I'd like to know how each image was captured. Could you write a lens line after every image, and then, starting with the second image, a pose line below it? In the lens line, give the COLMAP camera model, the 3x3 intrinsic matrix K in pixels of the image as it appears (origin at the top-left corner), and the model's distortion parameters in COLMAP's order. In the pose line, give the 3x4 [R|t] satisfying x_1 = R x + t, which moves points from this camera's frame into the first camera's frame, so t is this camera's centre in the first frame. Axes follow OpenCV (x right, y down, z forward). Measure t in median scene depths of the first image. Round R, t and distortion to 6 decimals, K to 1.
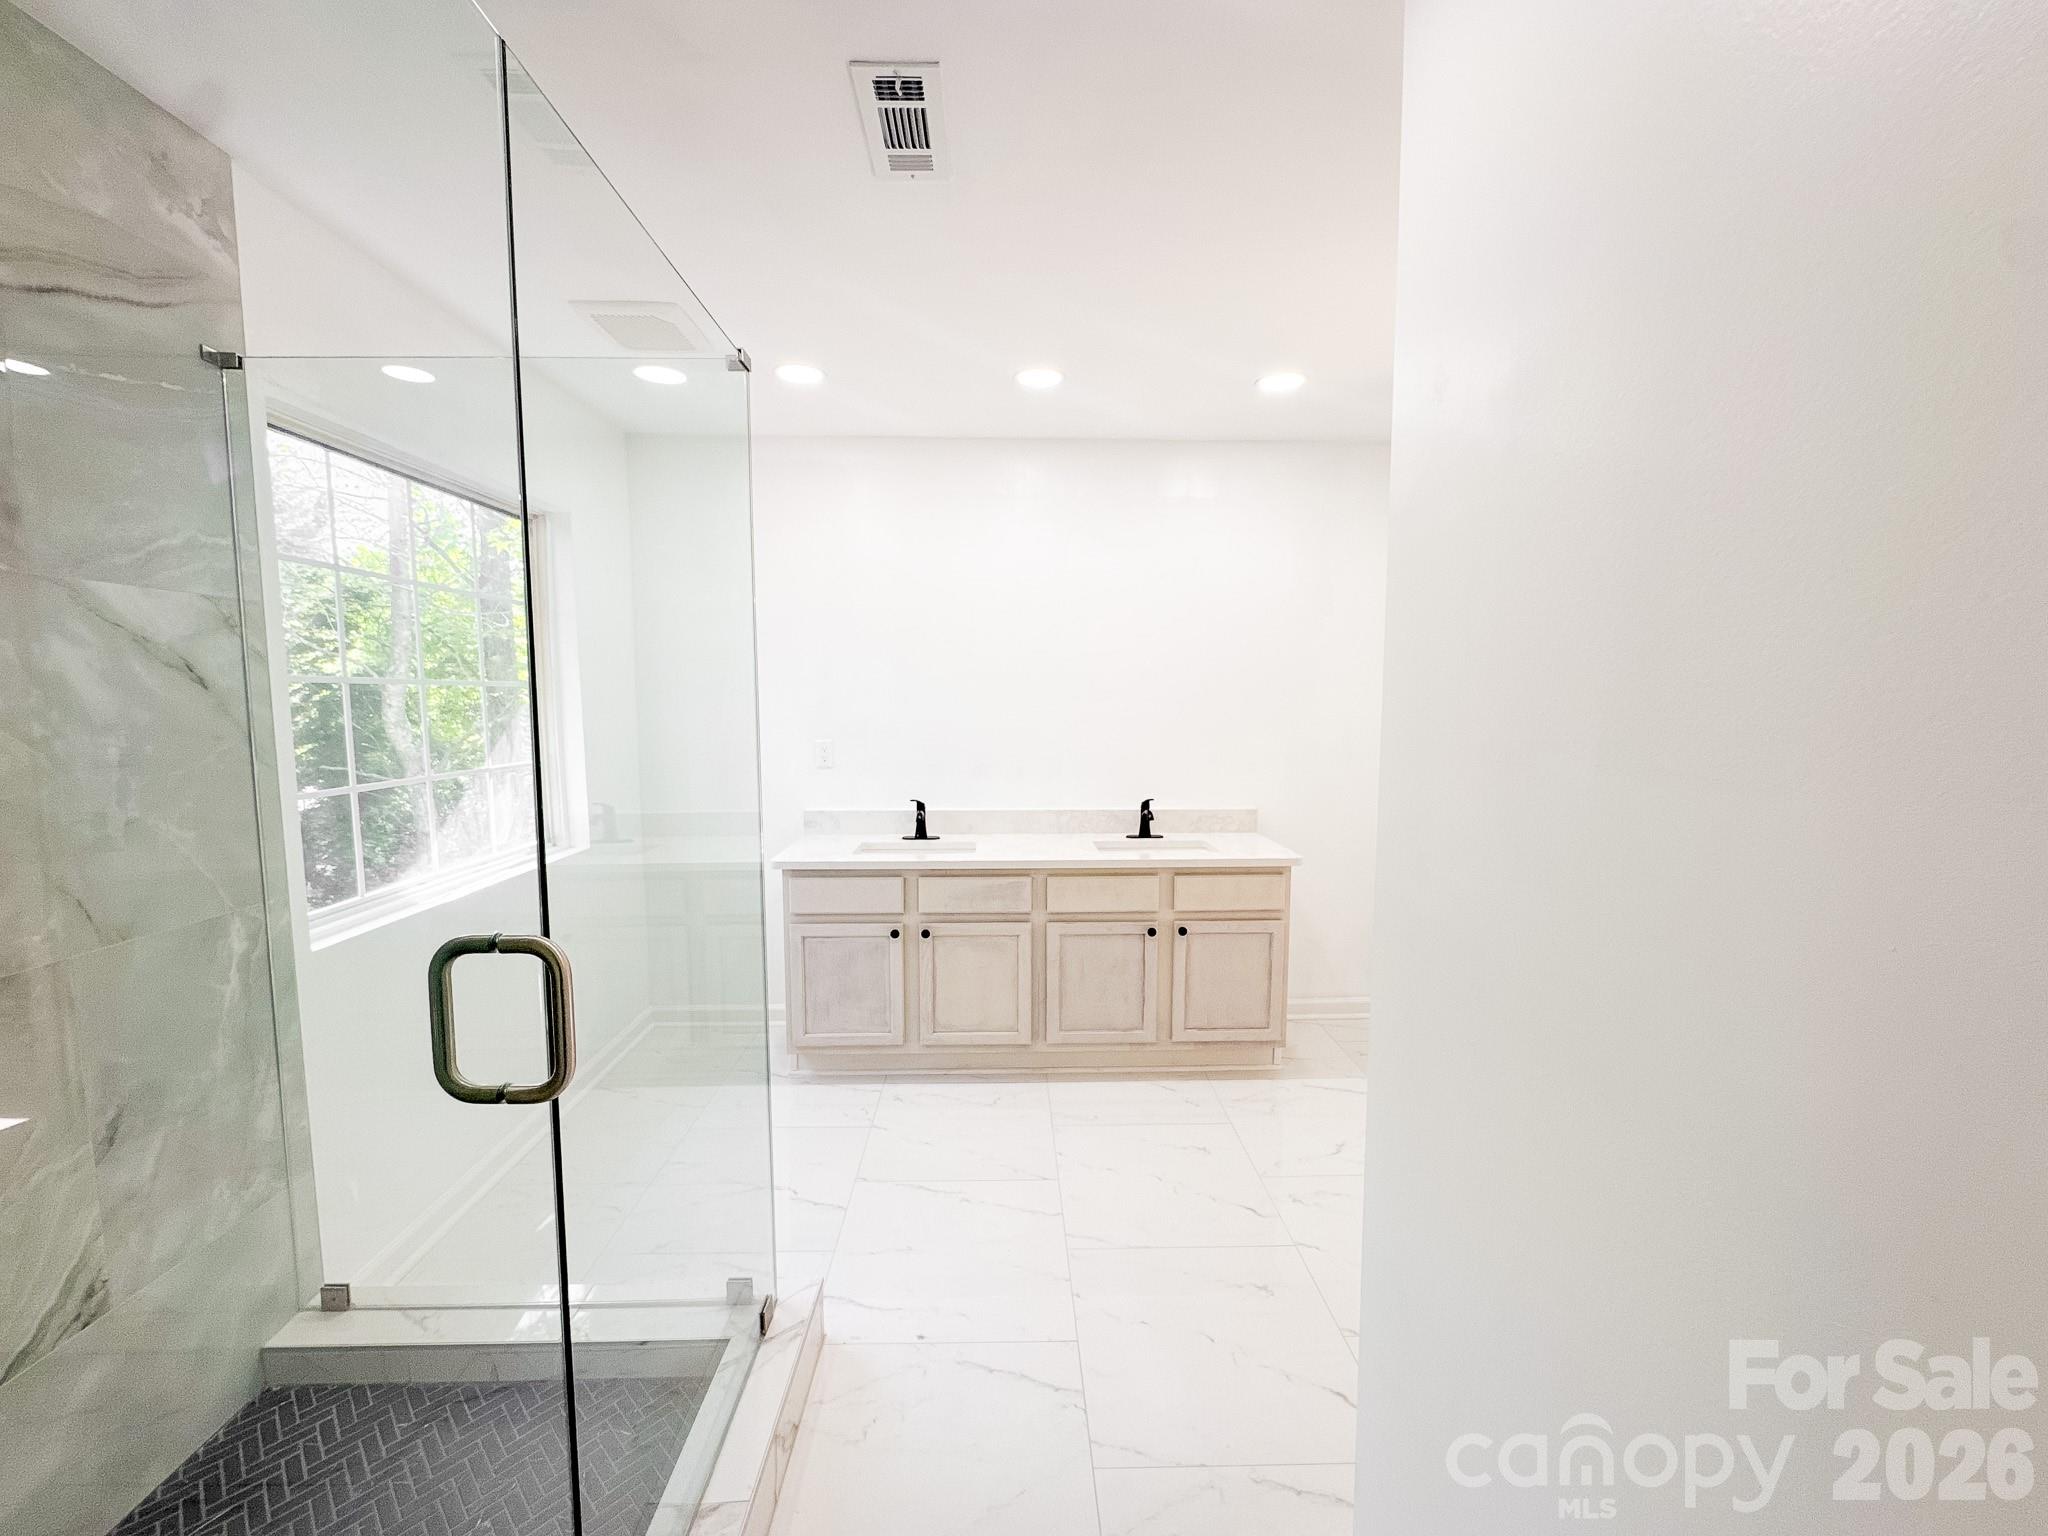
lens RADIAL K [[824.5, 0, 1017.6], [0, 824.5, 769.8], [0, 0, 1]] dist [-0.000662, -0.000042]
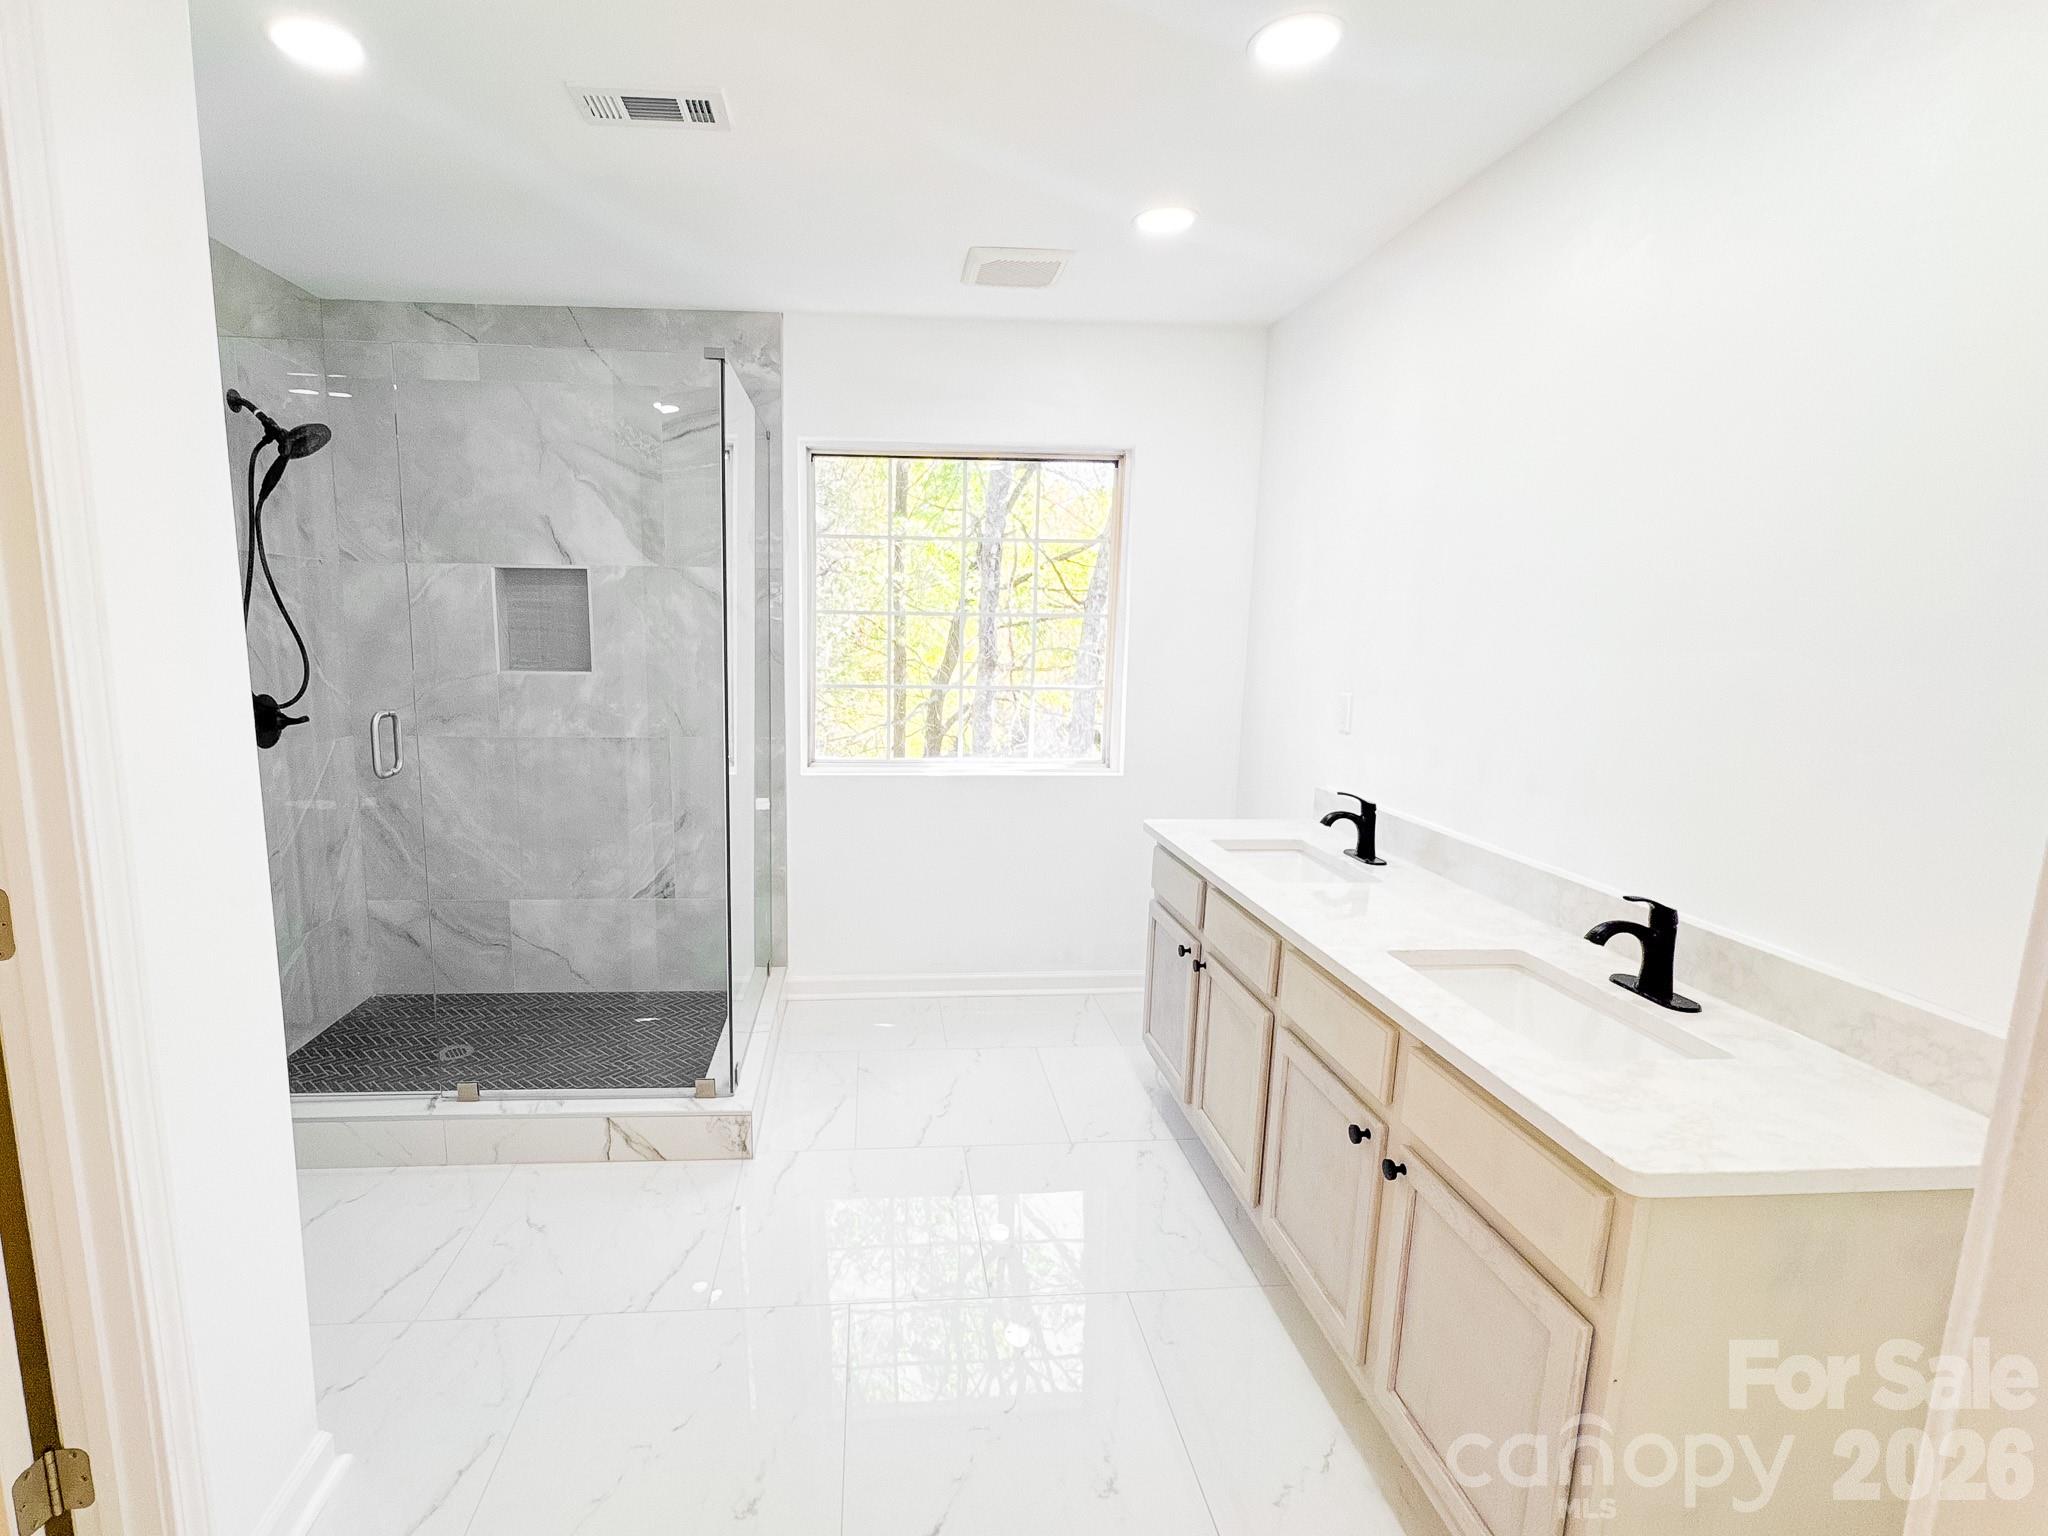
lens RADIAL K [[924.0, 0, 920.6], [0, 924.0, 774.3], [0, 0, 1]] dist [-0.000460, 0.000322]
pose [[0.039441, 0.158244, -0.986612, 1.169003], [-0.102680, 0.982795, 0.153527, -0.111126], [0.993932, 0.095250, 0.055011, 1.296535]]
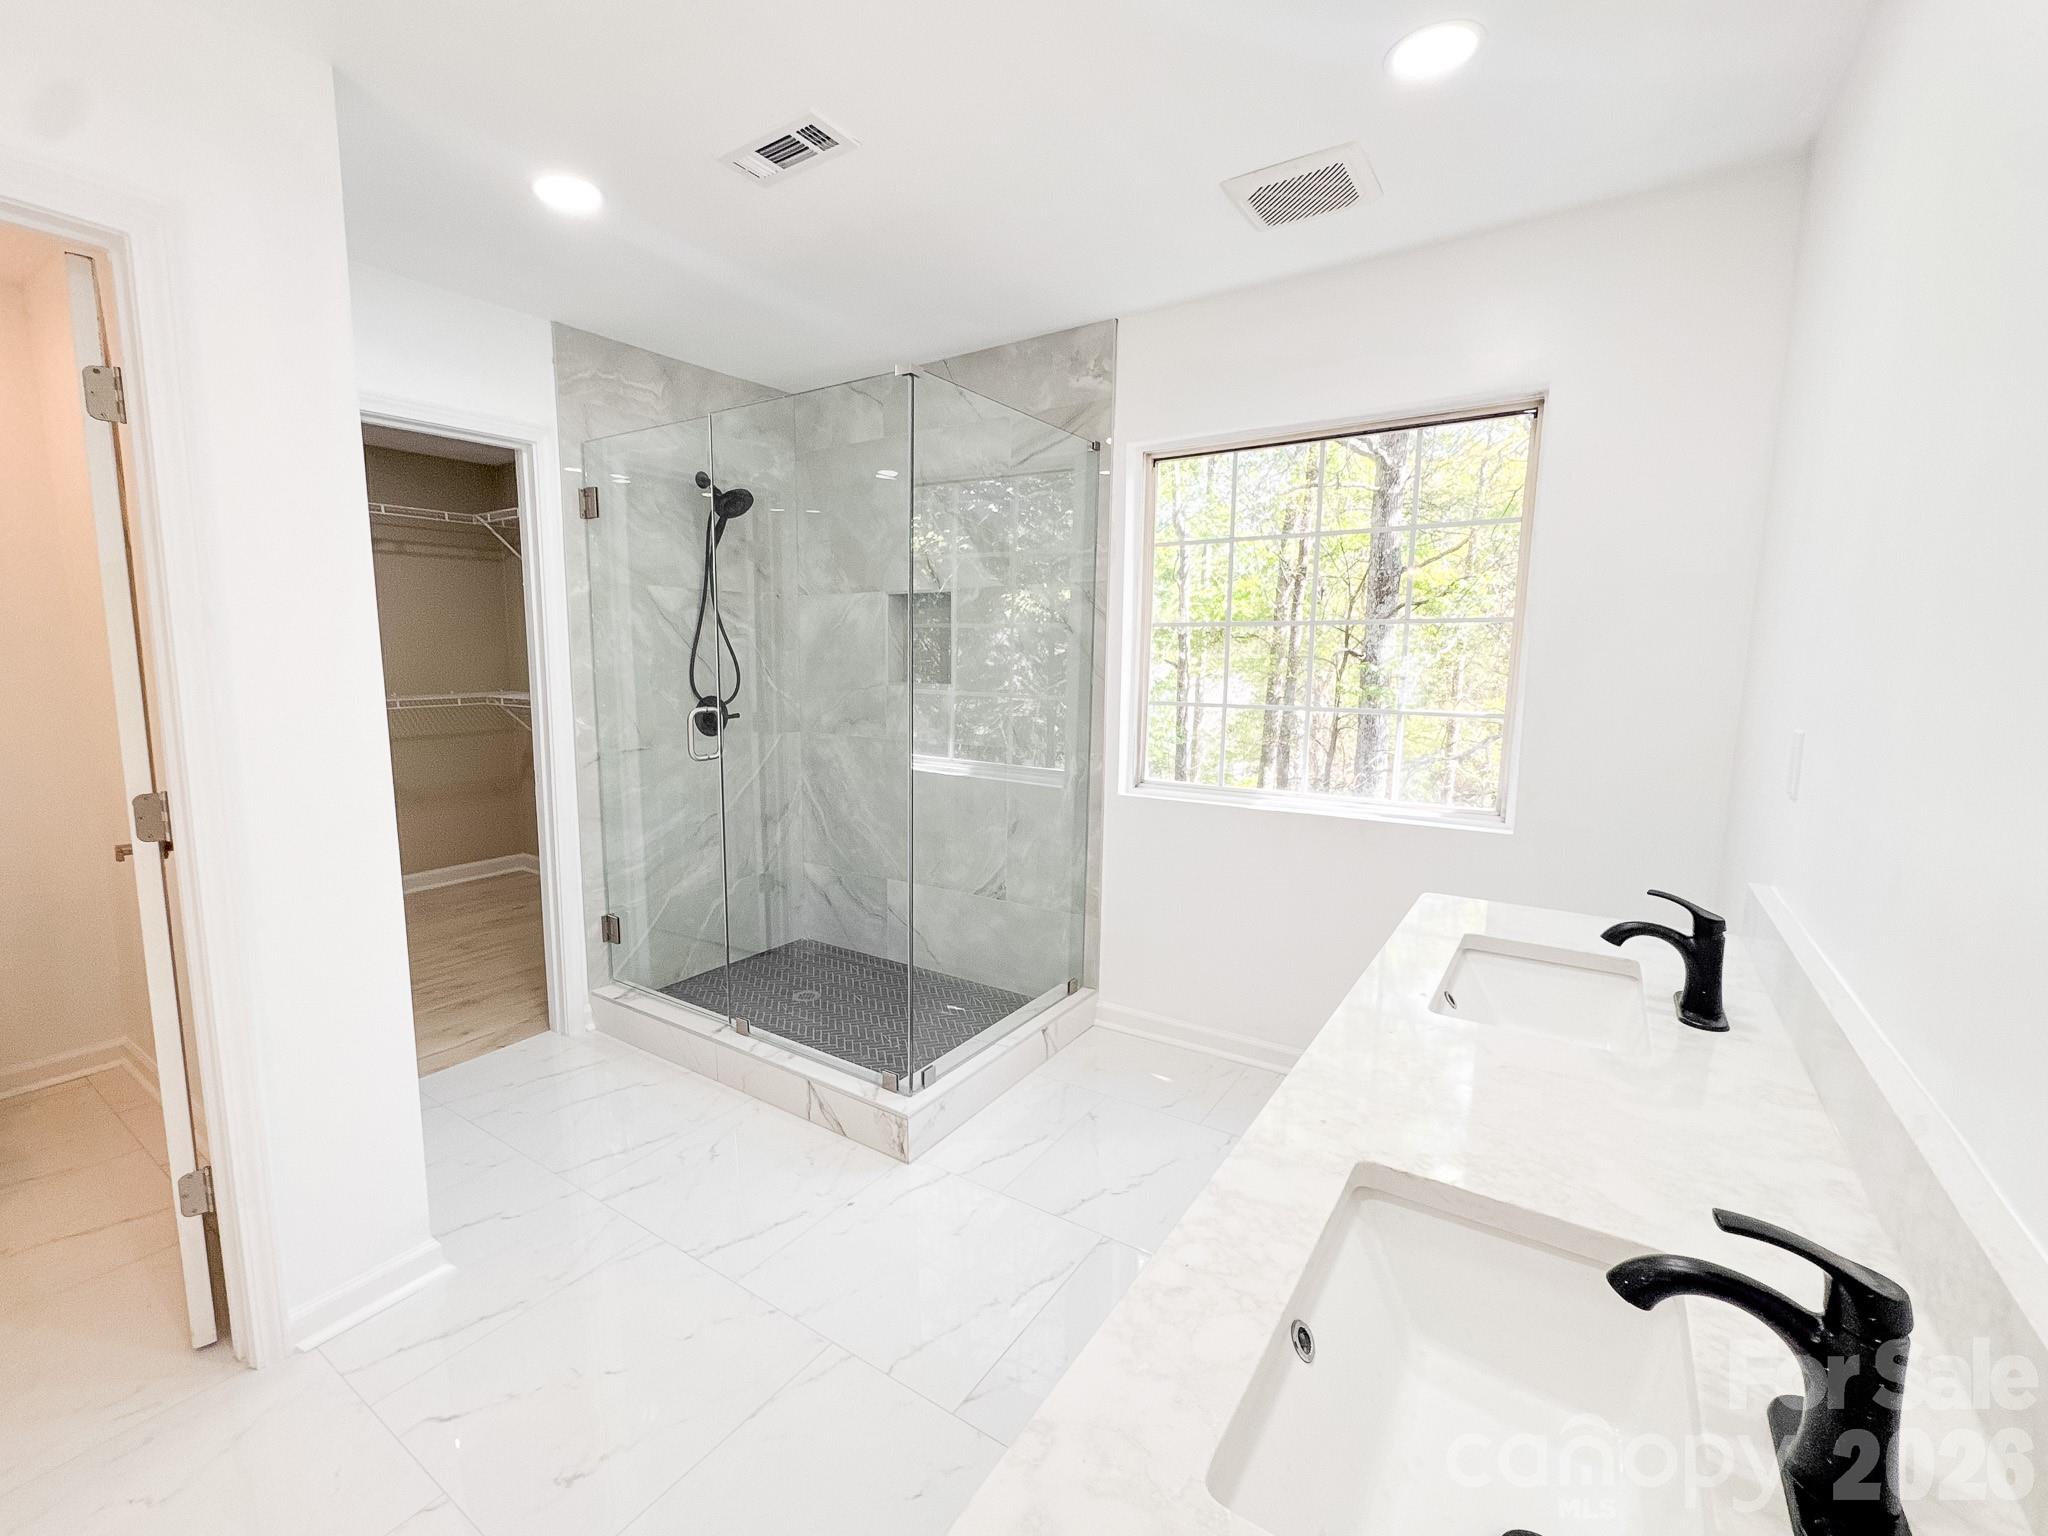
lens RADIAL K [[857.7, 0, 982.5], [0, 857.7, 772.9], [0, 0, 1]] dist [-0.001092, -0.000189]
pose [[-0.575454, 0.111028, -0.810263, 0.759466], [-0.077509, 0.978878, 0.189181, -0.137460], [0.814153, 0.171668, -0.554693, 1.946974]]
